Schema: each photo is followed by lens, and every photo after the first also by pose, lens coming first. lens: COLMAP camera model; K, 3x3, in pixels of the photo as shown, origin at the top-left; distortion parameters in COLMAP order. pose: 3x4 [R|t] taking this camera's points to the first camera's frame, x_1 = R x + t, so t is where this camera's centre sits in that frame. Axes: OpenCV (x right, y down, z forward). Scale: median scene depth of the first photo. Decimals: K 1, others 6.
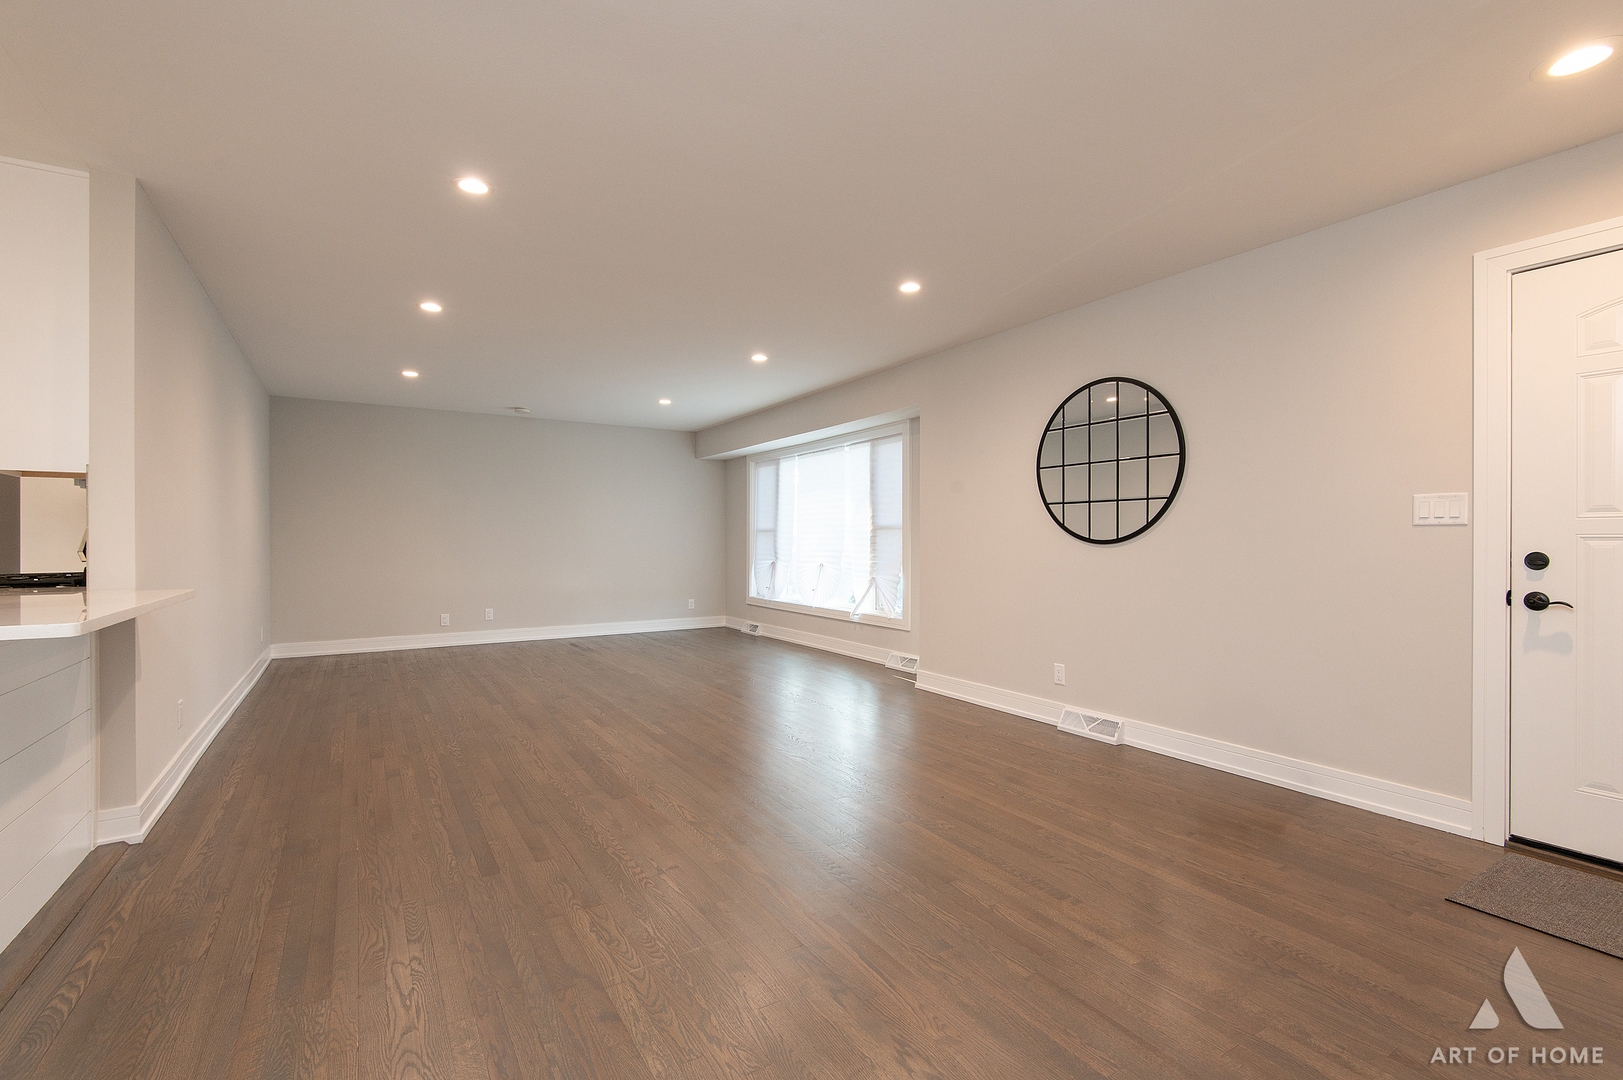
lens RADIAL K [[725.6, 0, 806.3], [0, 725.6, 543.1], [0, 0, 1]] dist [0.039541, -0.025198]
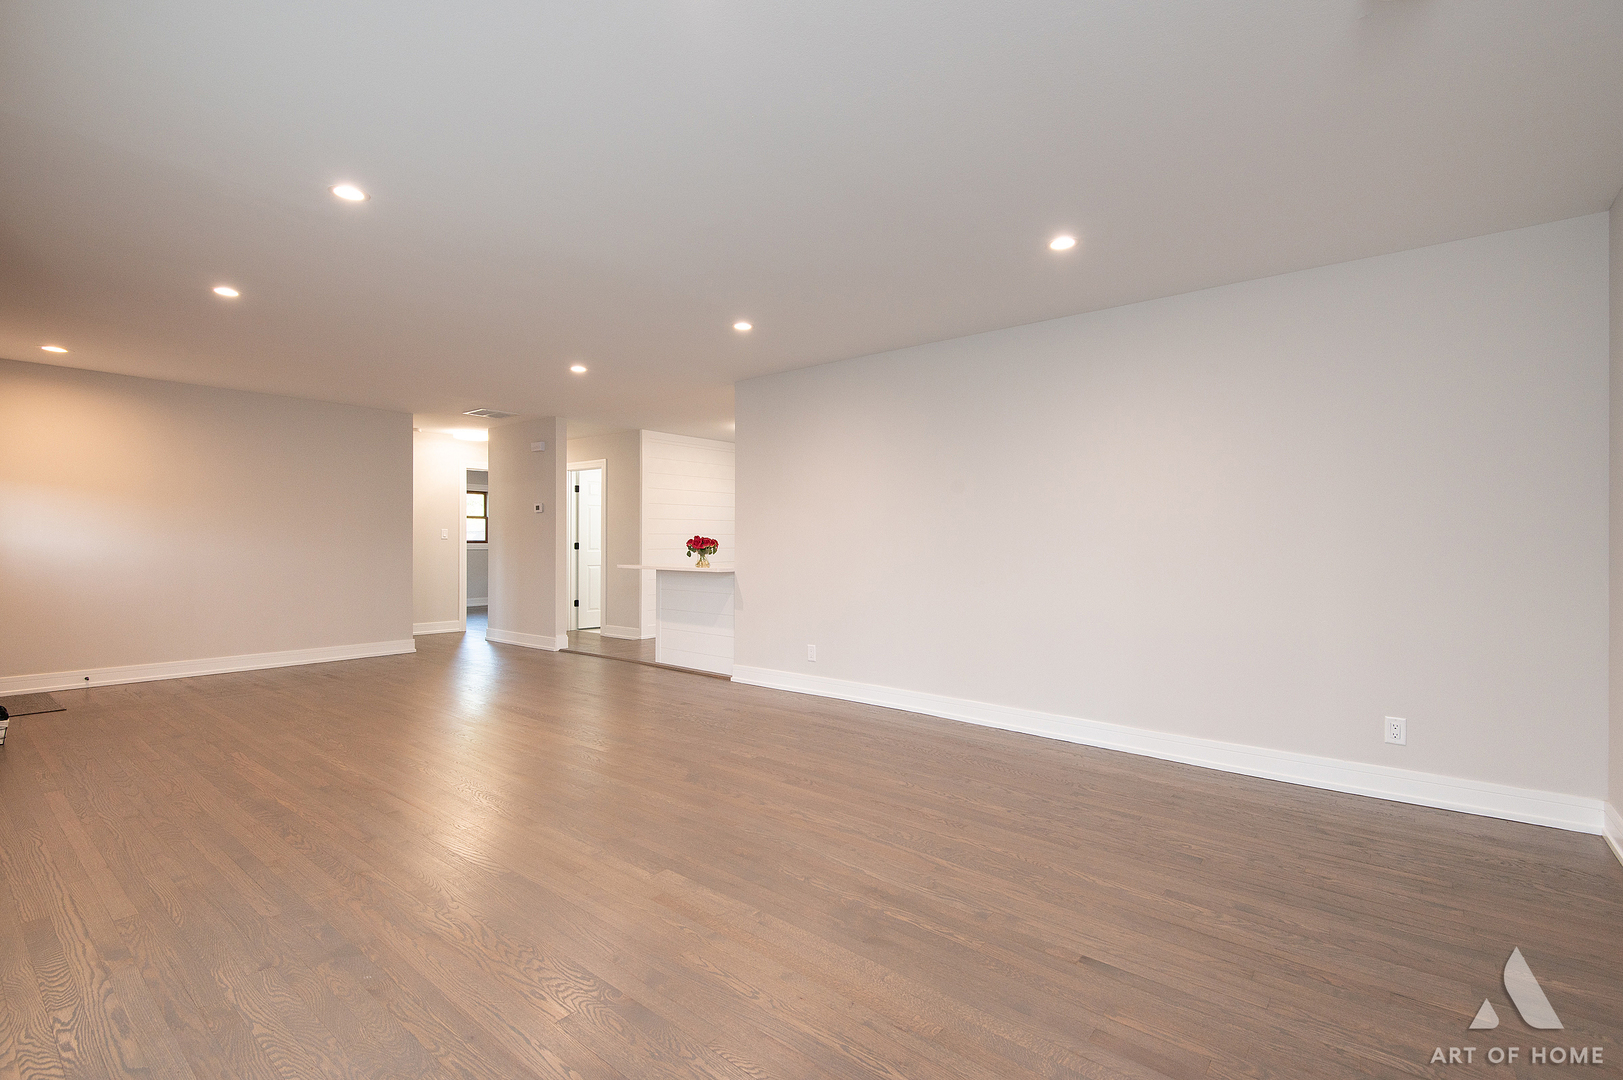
lens RADIAL K [[725.6, 0, 806.3], [0, 725.6, 543.1], [0, 0, 1]] dist [0.039541, -0.025198]
pose [[-0.944343, -0.003383, -0.328945, -0.148739], [-0.005115, 0.999977, 0.004399, -0.008127], [0.328923, 0.005836, -0.944339, 1.188125]]
